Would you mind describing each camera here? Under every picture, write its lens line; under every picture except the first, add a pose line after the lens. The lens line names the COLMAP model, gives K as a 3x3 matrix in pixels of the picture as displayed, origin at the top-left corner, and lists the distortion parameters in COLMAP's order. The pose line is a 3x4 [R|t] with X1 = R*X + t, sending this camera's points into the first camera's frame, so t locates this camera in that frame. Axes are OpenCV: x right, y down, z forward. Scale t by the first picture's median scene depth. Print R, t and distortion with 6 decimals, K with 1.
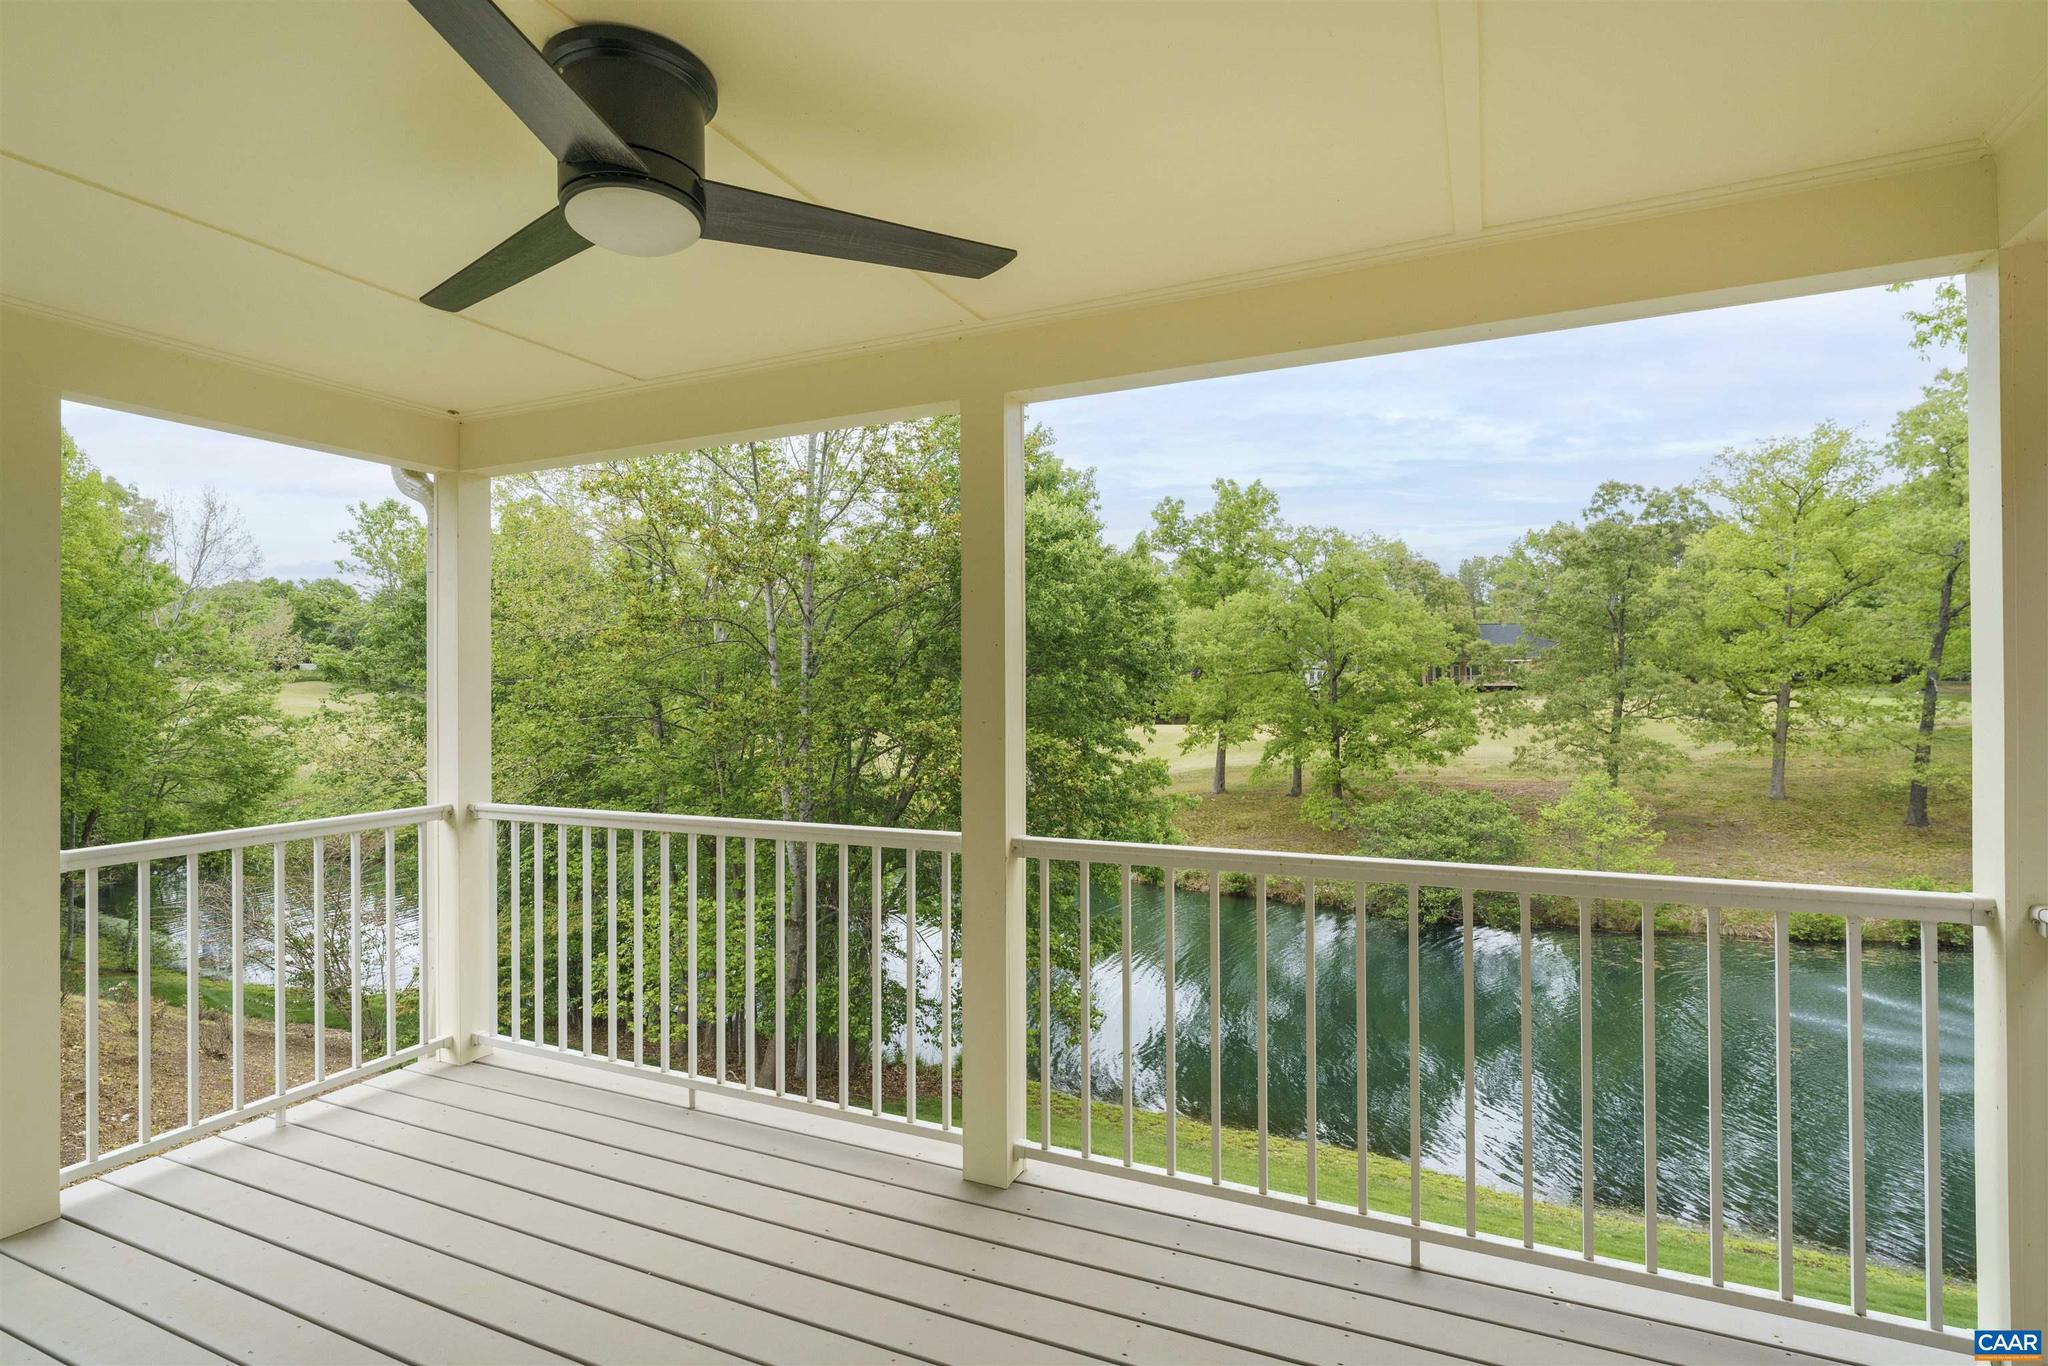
lens RADIAL K [[999.5, 0, 1020.1], [0, 999.5, 679.8], [0, 0, 1]] dist [0.001835, -0.000112]
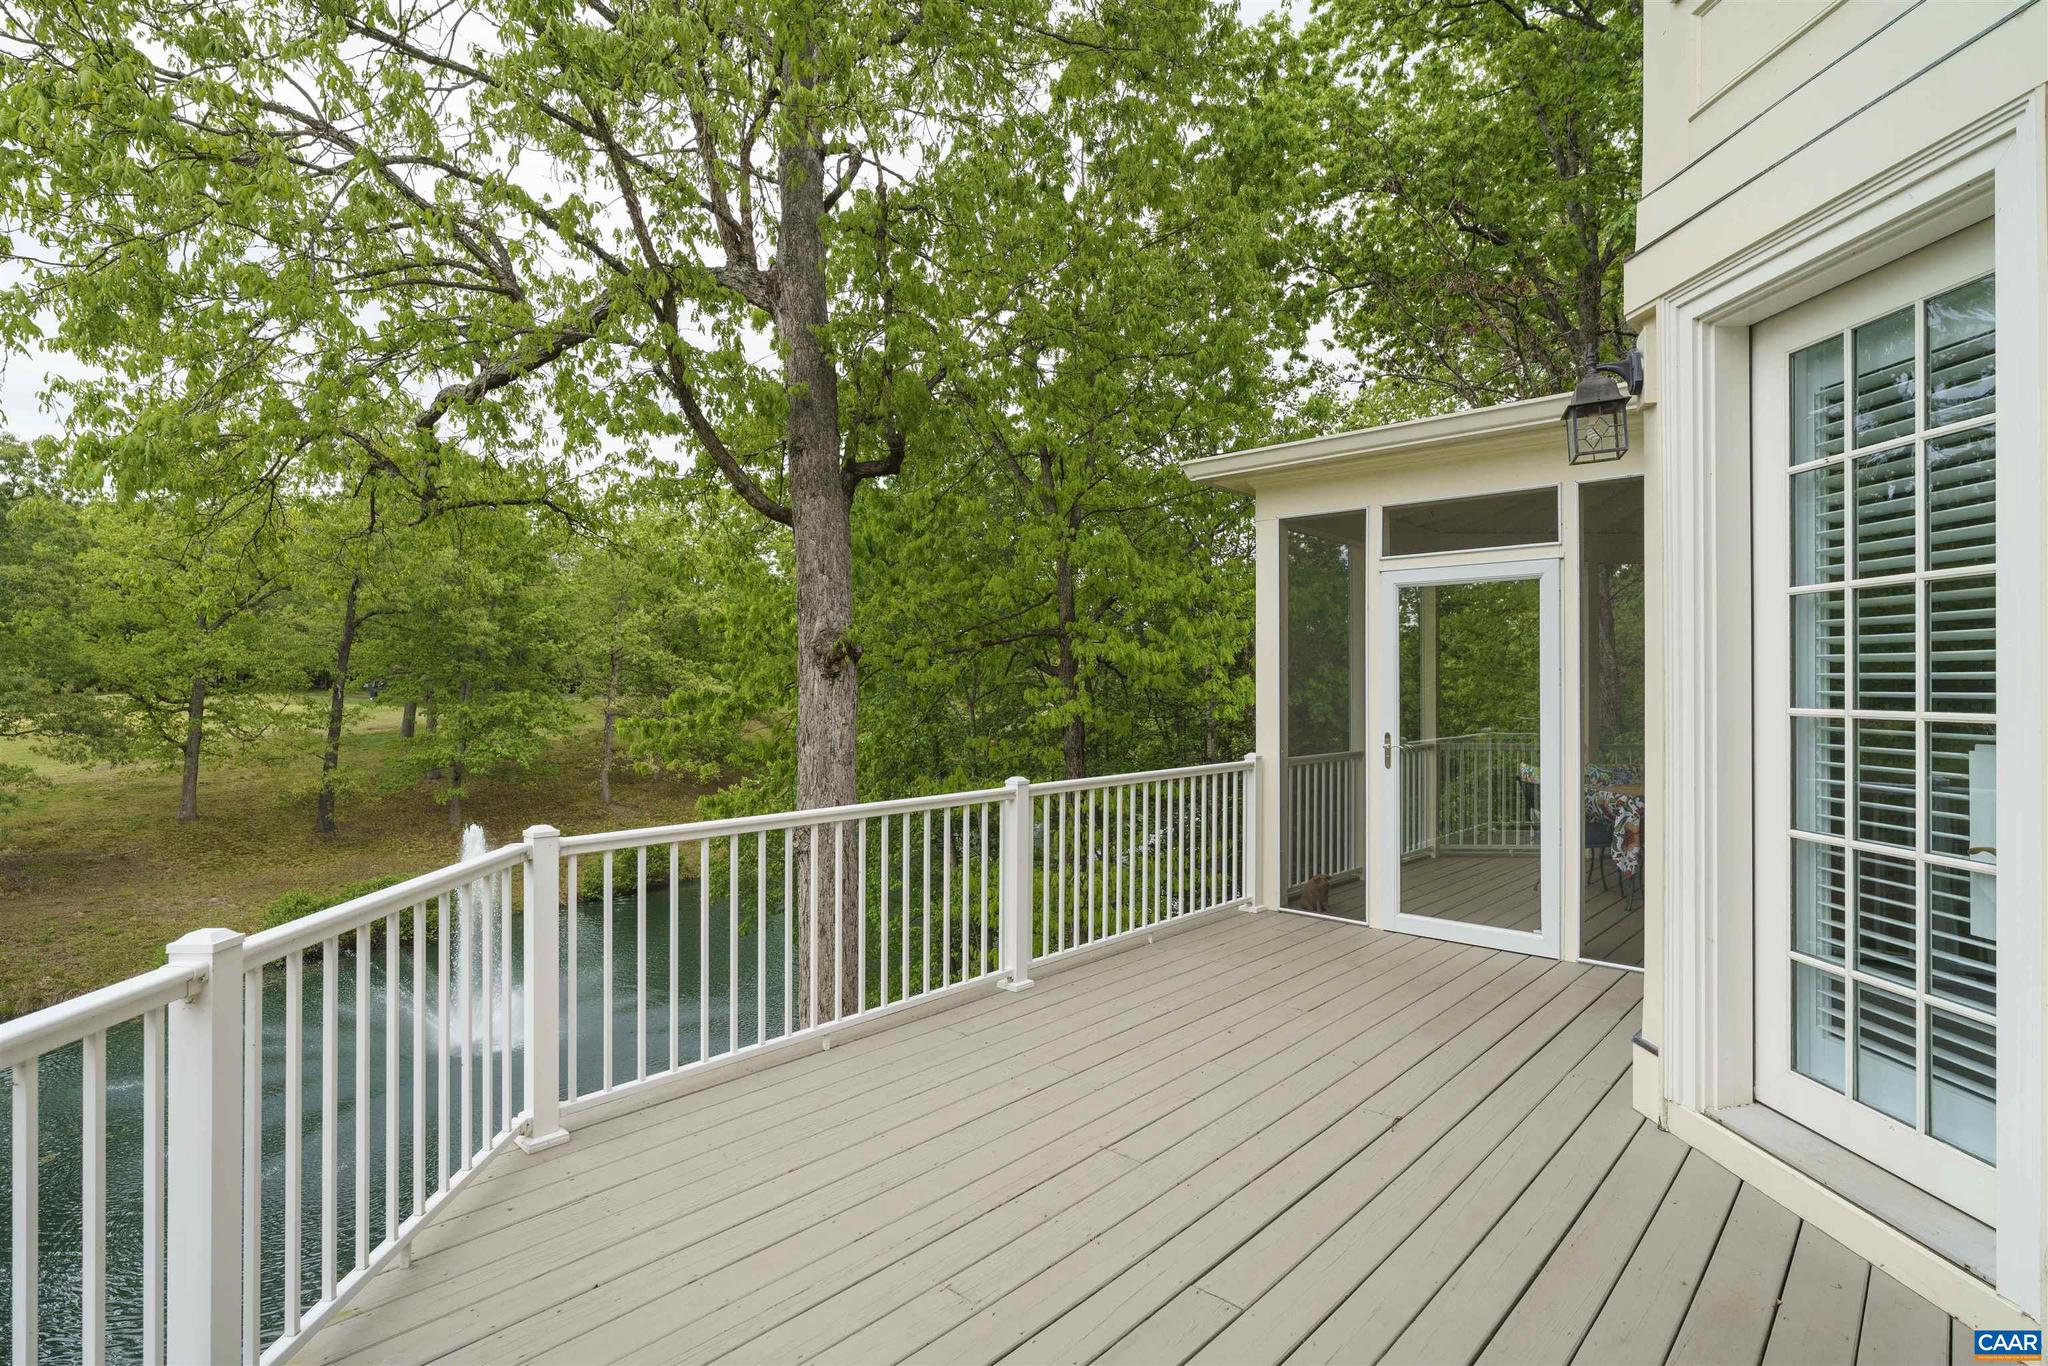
lens RADIAL K [[999.5, 0, 1026.2], [0, 999.5, 682.3], [0, 0, 1]] dist [0.001835, -0.000112]
pose [[0.289015, 0.009300, 0.957279, 0.128534], [-0.006536, 0.999949, -0.007741, -0.001276], [-0.957302, -0.004019, 0.289061, 0.033533]]
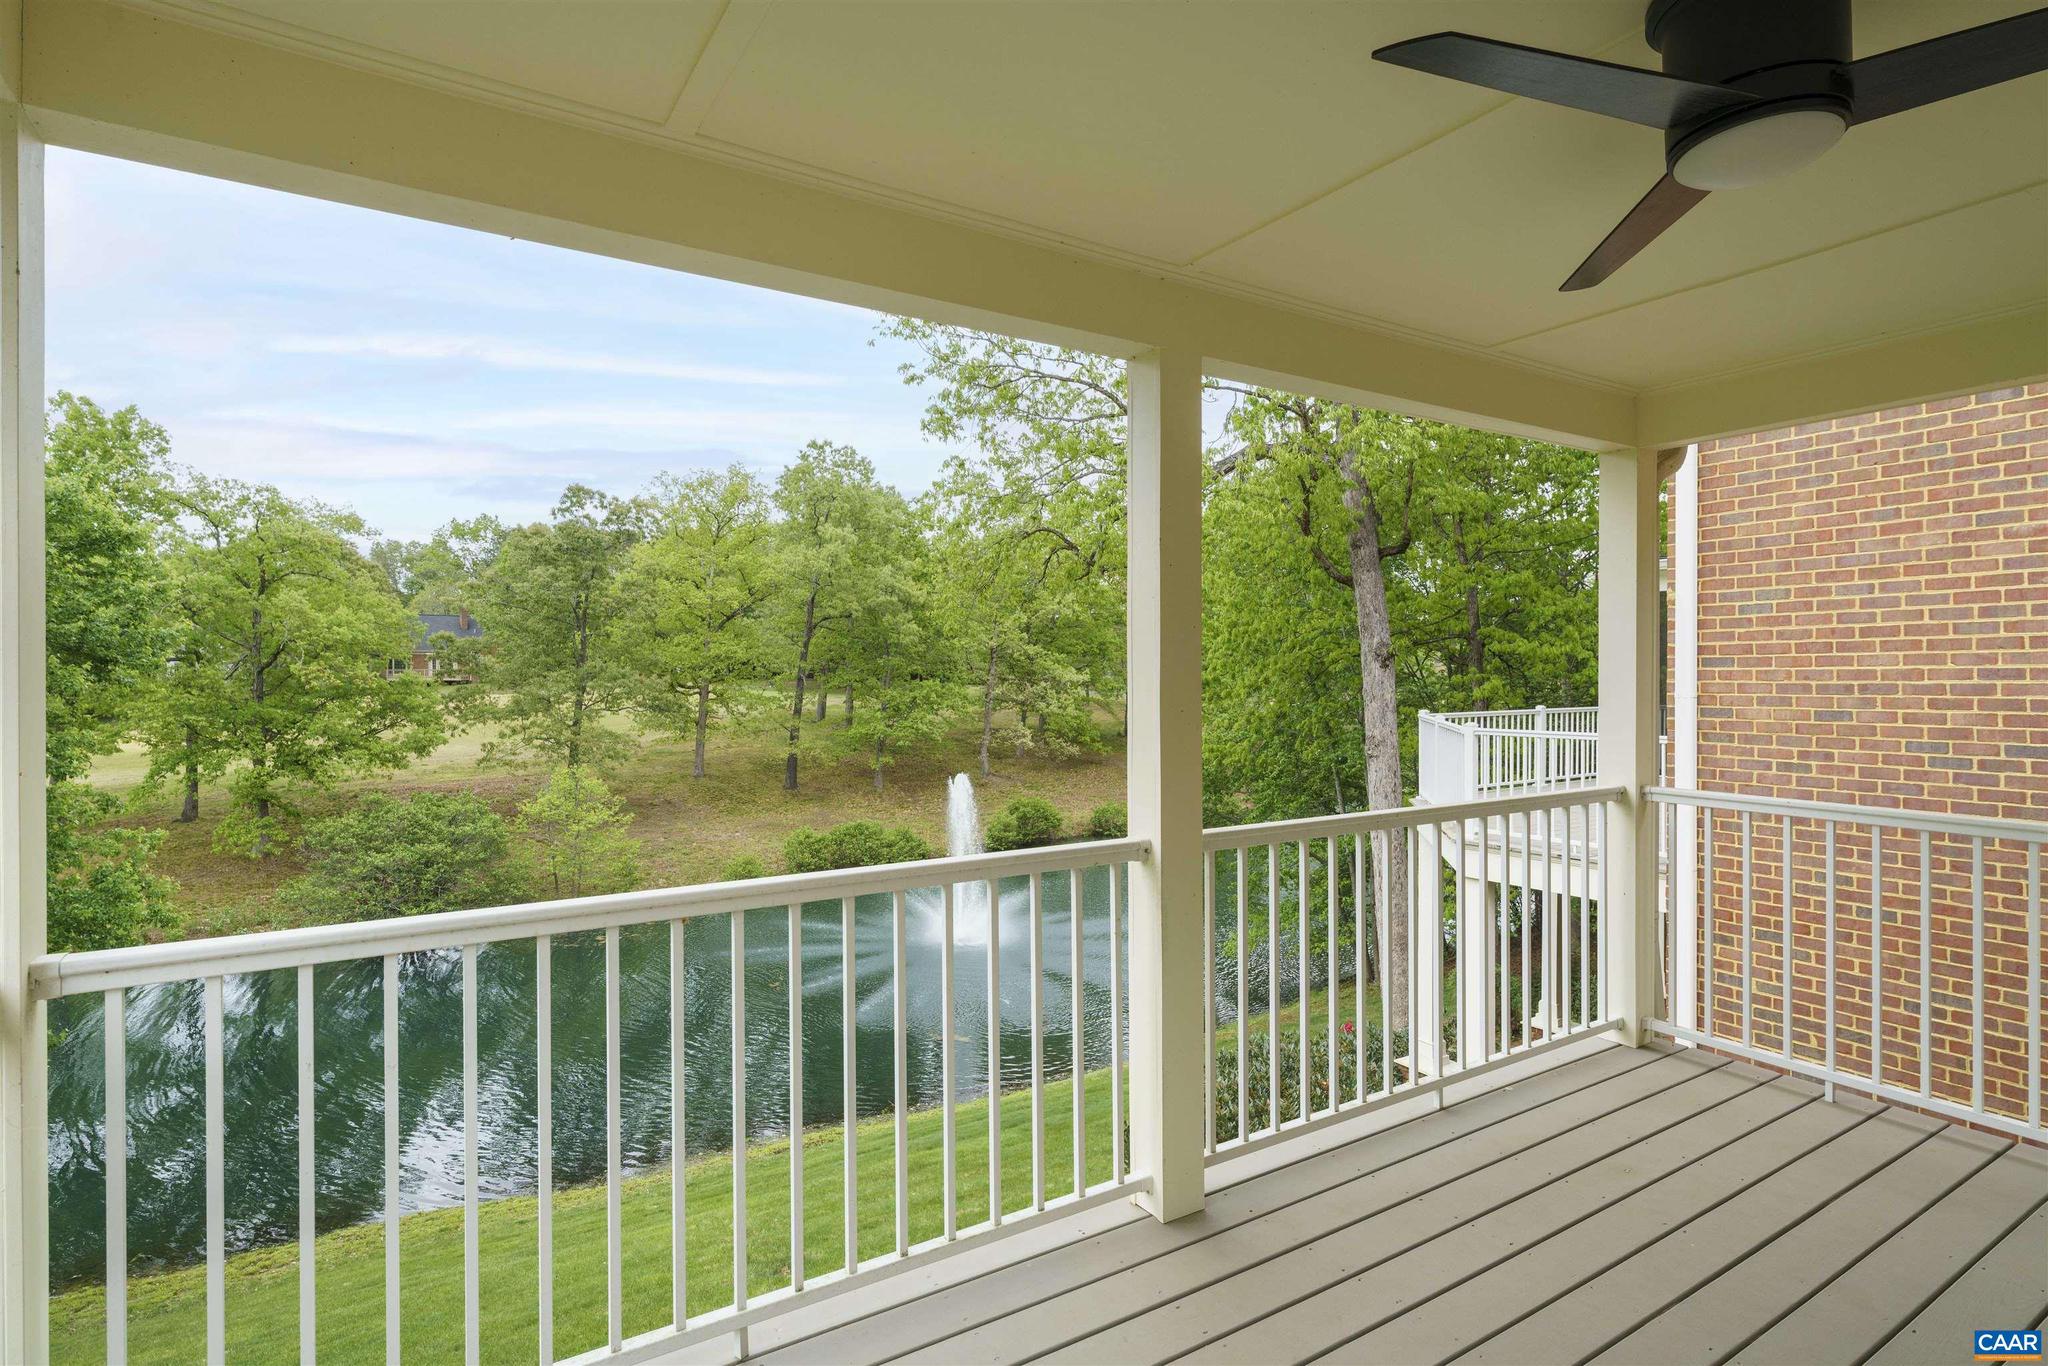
lens RADIAL K [[1024.9, 0, 1005.6], [0, 1024.9, 680.1], [0, 0, 1]] dist [0.003671, -0.000390]
pose [[0.555800, 0.002101, 0.831314, -0.049458], [-0.006317, 0.999979, 0.001697, 0.000985], [-0.831292, -0.006195, 0.555801, 0.031290]]
